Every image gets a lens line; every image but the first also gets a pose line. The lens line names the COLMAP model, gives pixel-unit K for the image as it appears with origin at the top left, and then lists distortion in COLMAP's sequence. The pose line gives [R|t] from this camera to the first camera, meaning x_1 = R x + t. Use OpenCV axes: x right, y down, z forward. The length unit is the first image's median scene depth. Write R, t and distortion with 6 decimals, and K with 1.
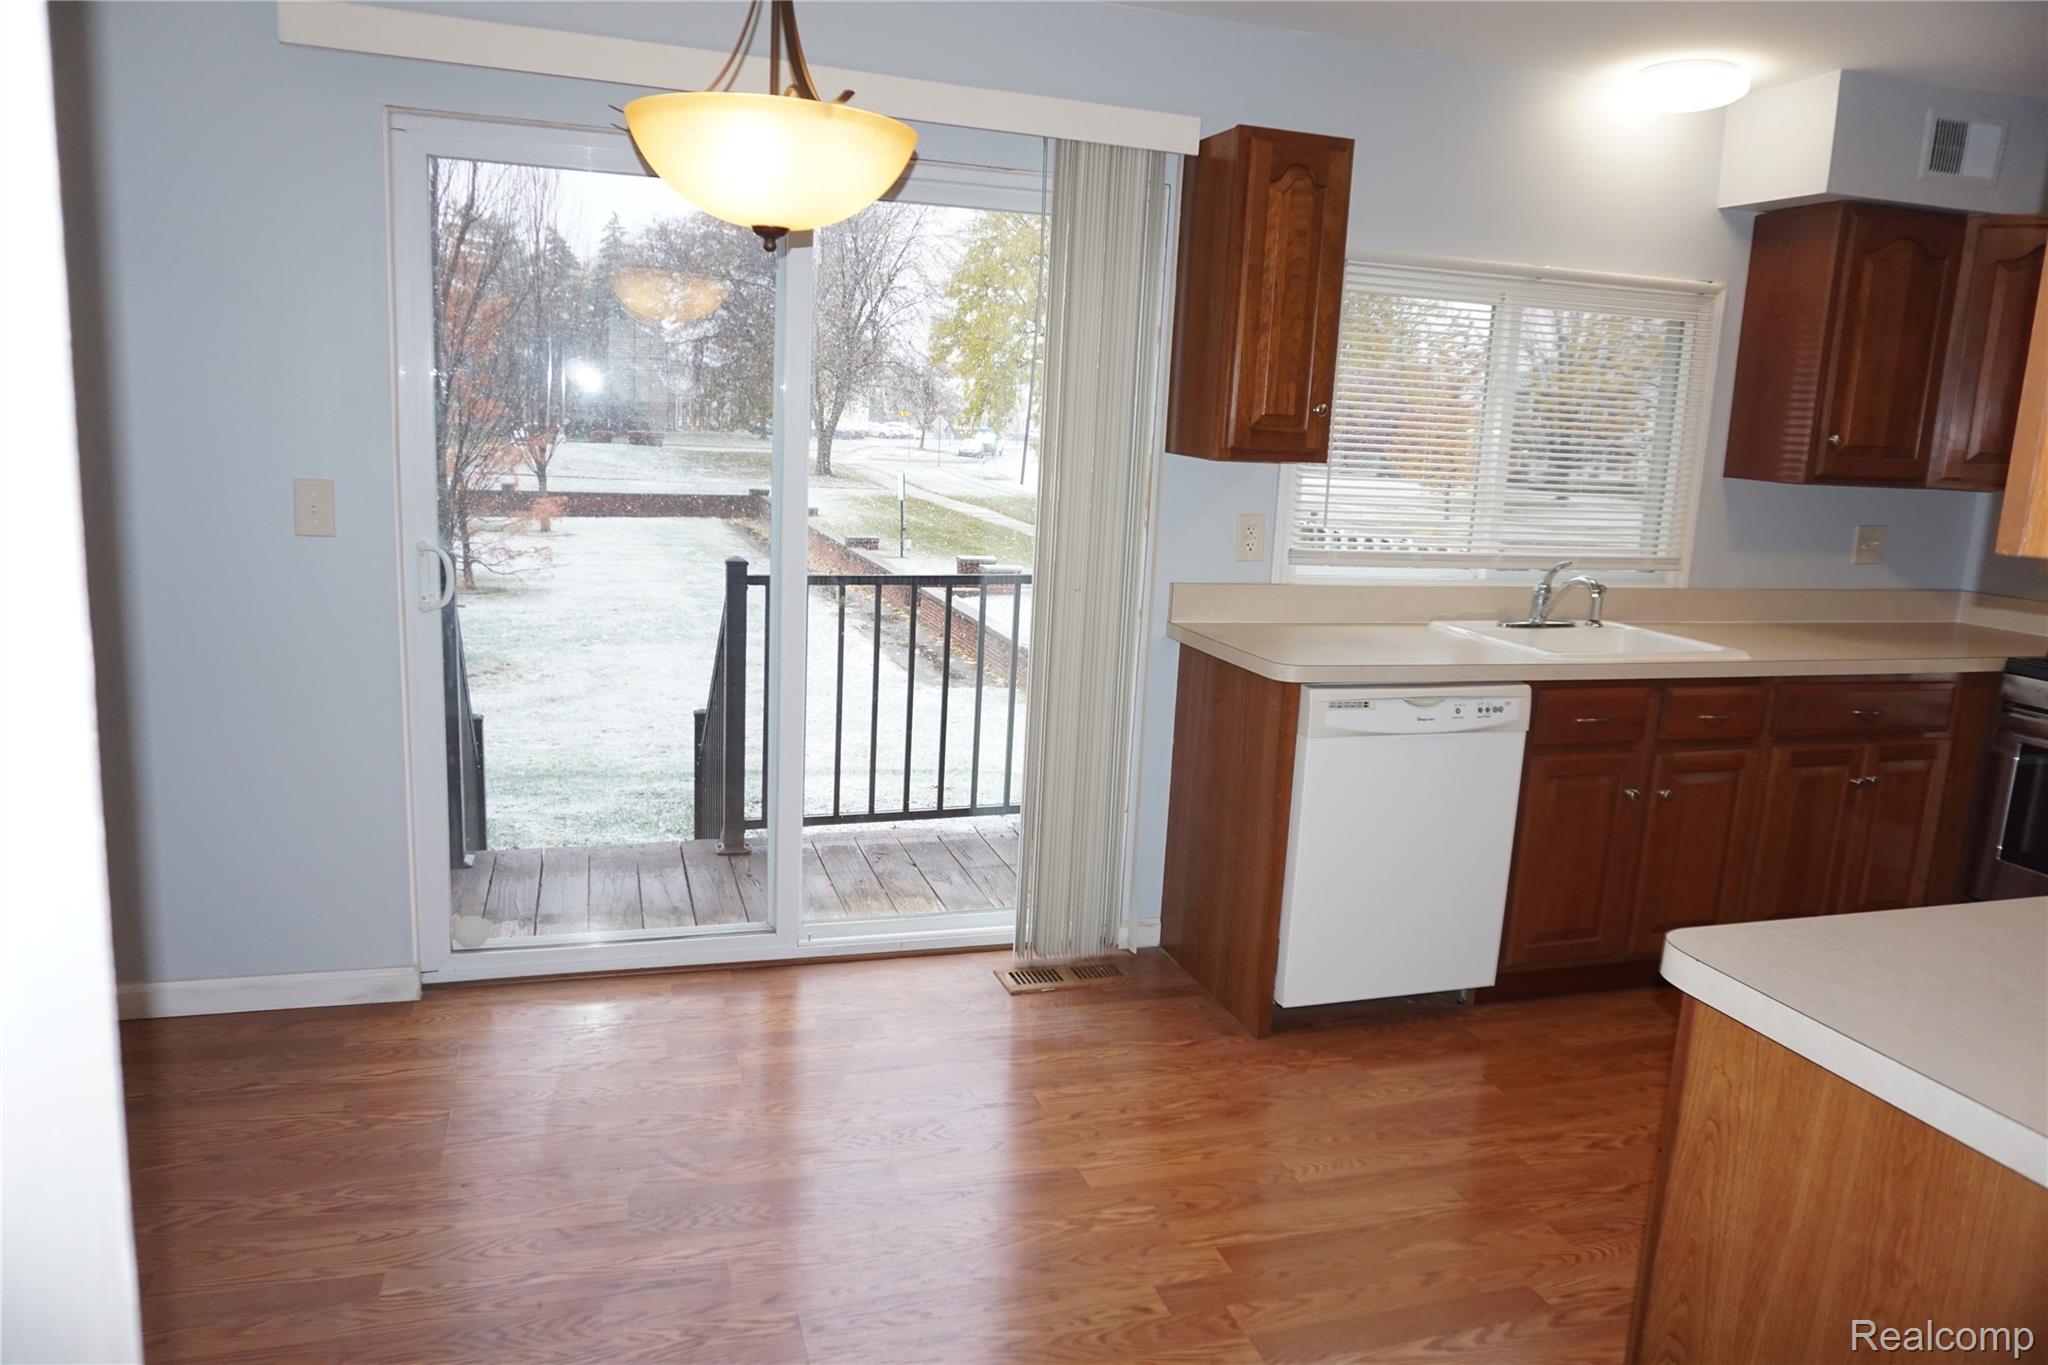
lens RADIAL K [[1365.3, 0, 1024.0], [0, 1365.3, 682.5], [0, 0, 1]] dist [-0.061257, 0.039433]
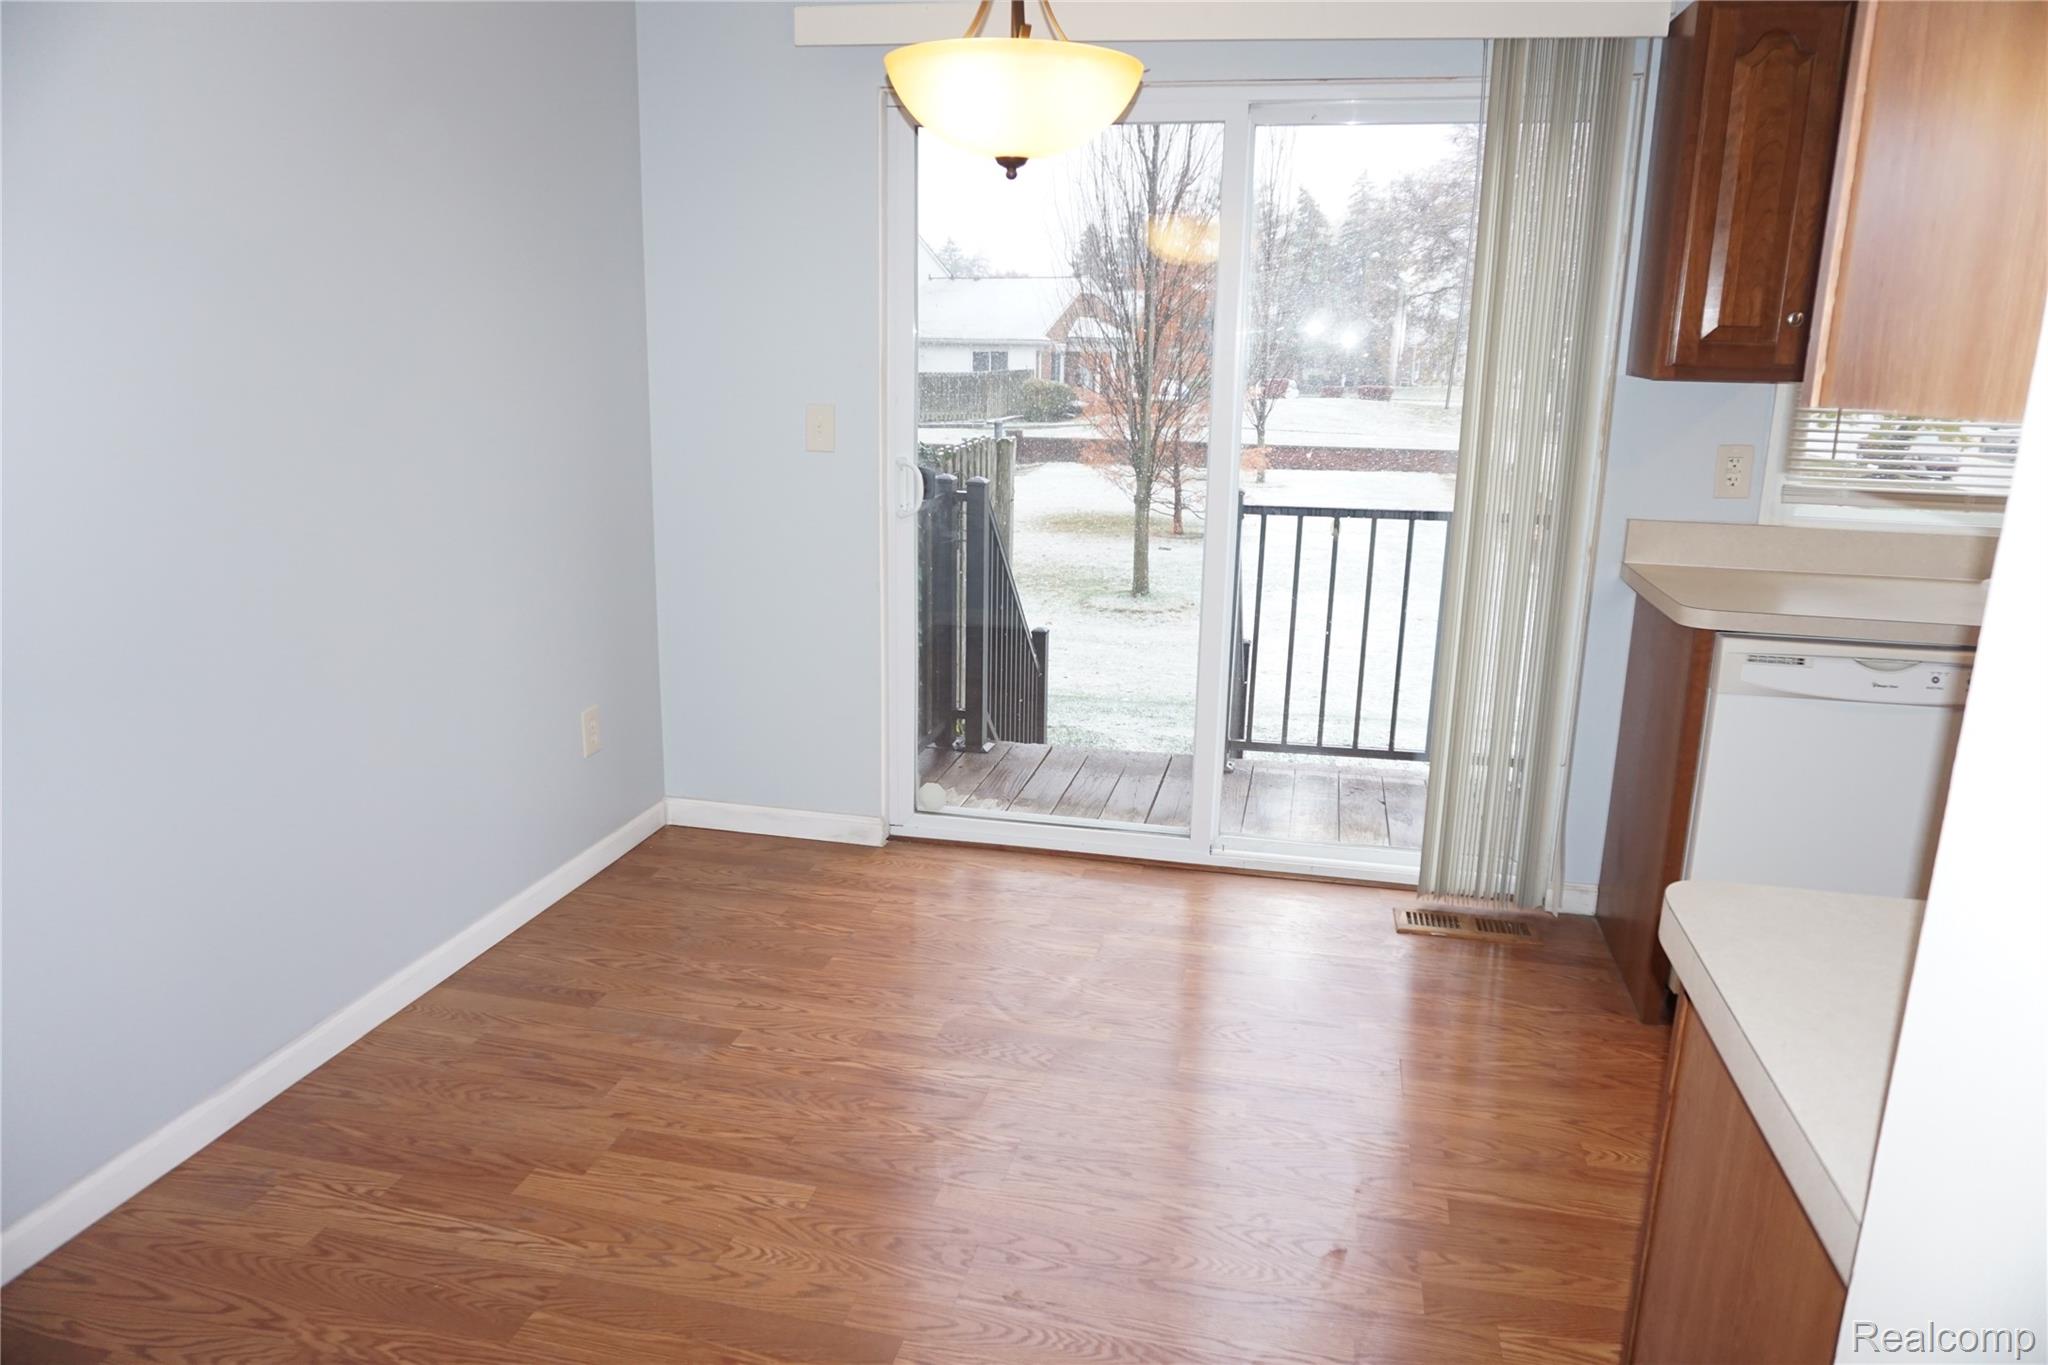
lens RADIAL K [[1365.3, 0, 1024.0], [0, 1365.3, 682.5], [0, 0, 1]] dist [-0.061257, 0.039433]
pose [[0.864302, 0.088549, -0.495116, 0.237021], [-0.073012, 0.996042, 0.050683, 0.021141], [0.497645, -0.007656, 0.867347, 0.019581]]
